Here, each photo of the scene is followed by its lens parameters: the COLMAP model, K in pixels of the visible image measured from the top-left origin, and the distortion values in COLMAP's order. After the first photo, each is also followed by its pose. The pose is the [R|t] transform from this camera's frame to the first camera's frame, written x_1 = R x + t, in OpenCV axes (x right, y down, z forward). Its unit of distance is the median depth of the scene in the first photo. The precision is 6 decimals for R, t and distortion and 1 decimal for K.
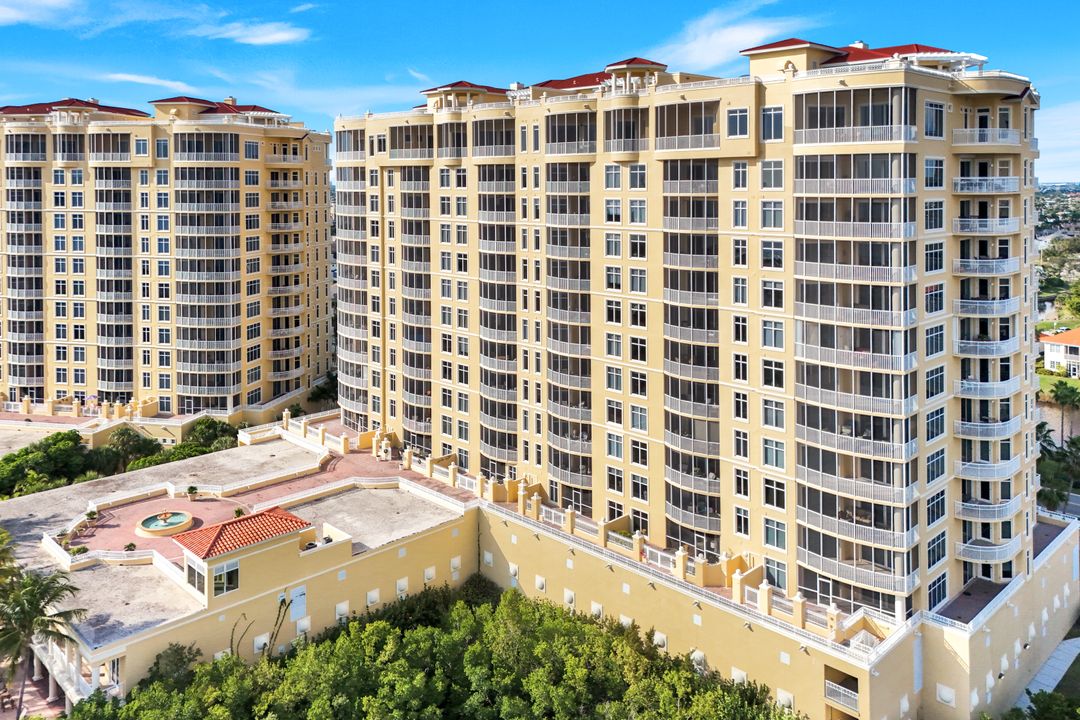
lens RADIAL K [[837.9, 0, 564.0], [0, 837.9, 241.5], [0, 0, 1]] dist [0.098239, -0.112273]
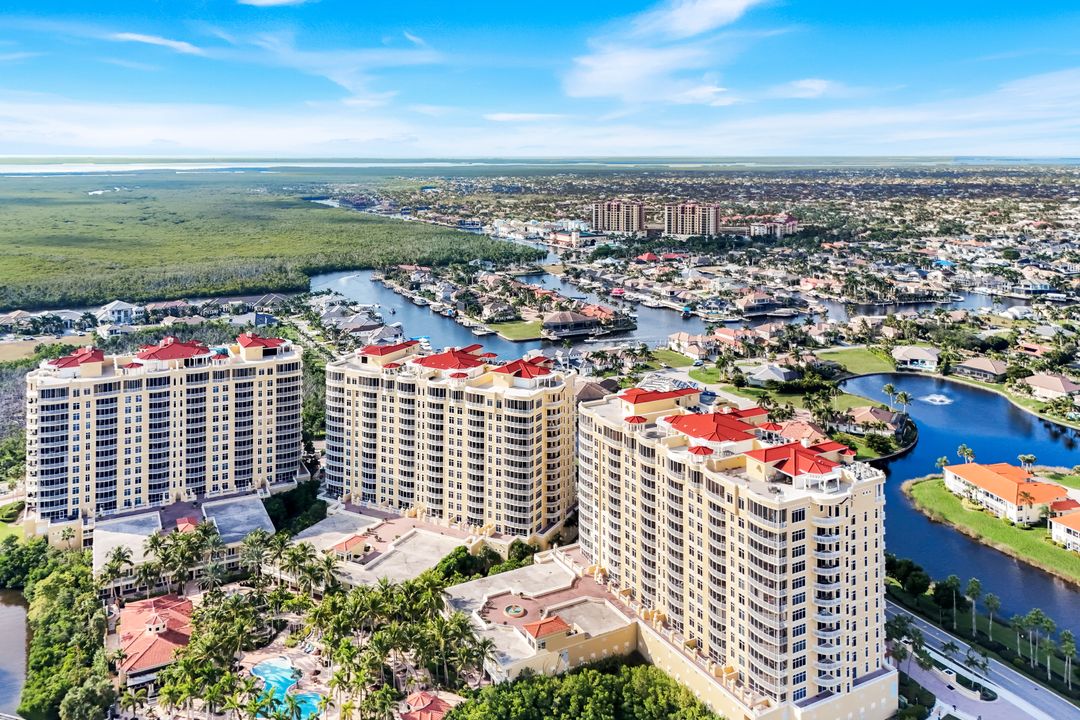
lens RADIAL K [[843.3, 0, 552.1], [0, 843.3, 229.1], [0, 0, 1]] dist [0.069068, -0.067082]
pose [[0.957792, 0.013231, -0.287159, 0.301791], [-0.012014, 0.999910, 0.006002, -0.699514], [0.287212, -0.002299, 0.957864, -1.187176]]
